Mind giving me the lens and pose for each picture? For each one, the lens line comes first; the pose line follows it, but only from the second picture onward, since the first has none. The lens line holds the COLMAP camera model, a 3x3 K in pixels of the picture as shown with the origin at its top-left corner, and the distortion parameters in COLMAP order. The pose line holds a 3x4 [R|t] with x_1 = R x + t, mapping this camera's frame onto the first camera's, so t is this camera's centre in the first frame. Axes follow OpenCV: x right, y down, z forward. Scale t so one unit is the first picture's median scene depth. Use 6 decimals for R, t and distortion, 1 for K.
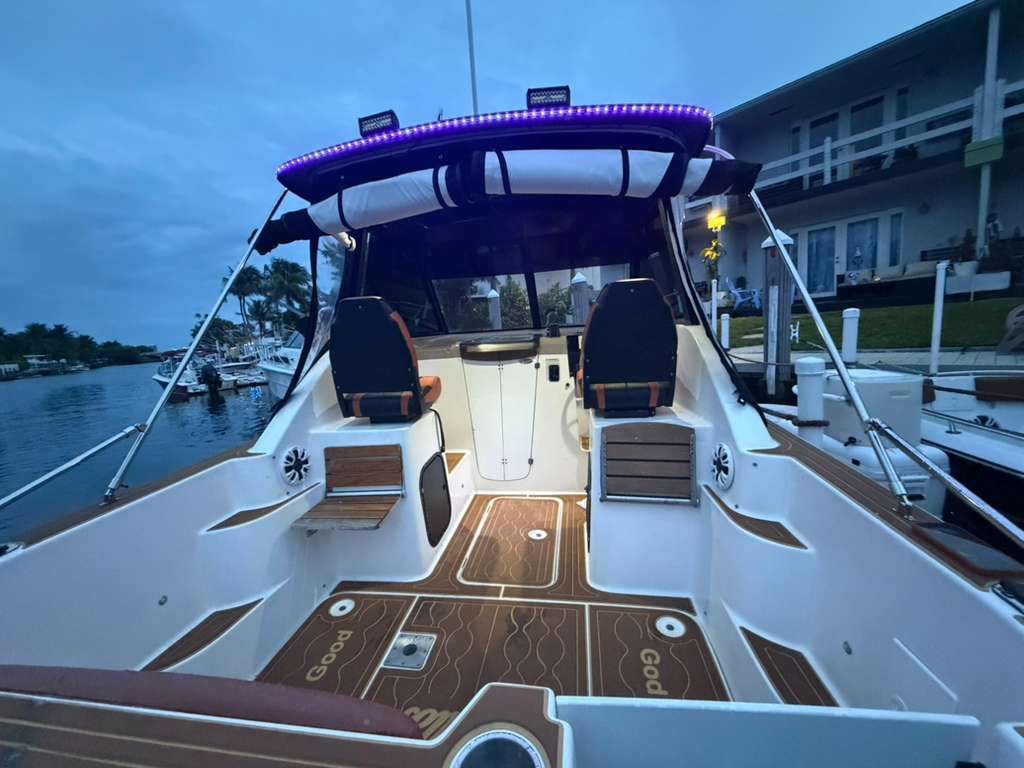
lens RADIAL K [[411.1, 0, 512.0], [0, 411.1, 384.0], [0, 0, 1]] dist [-0.000496, 0.000223]
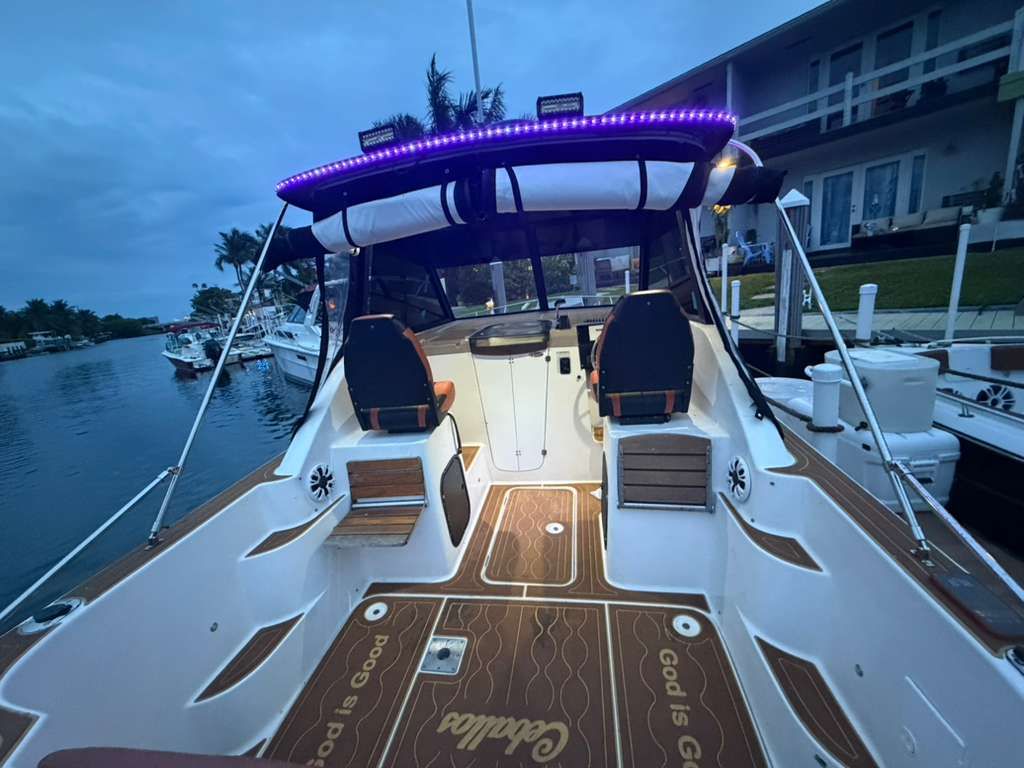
lens RADIAL K [[411.1, 0, 512.0], [0, 411.1, 384.0], [0, 0, 1]] dist [-0.000496, 0.000223]
pose [[0.999284, -0.035795, -0.012287, -0.024605], [0.036875, 0.993967, 0.103297, -0.130214], [0.008516, -0.103676, 0.994575, 0.002929]]
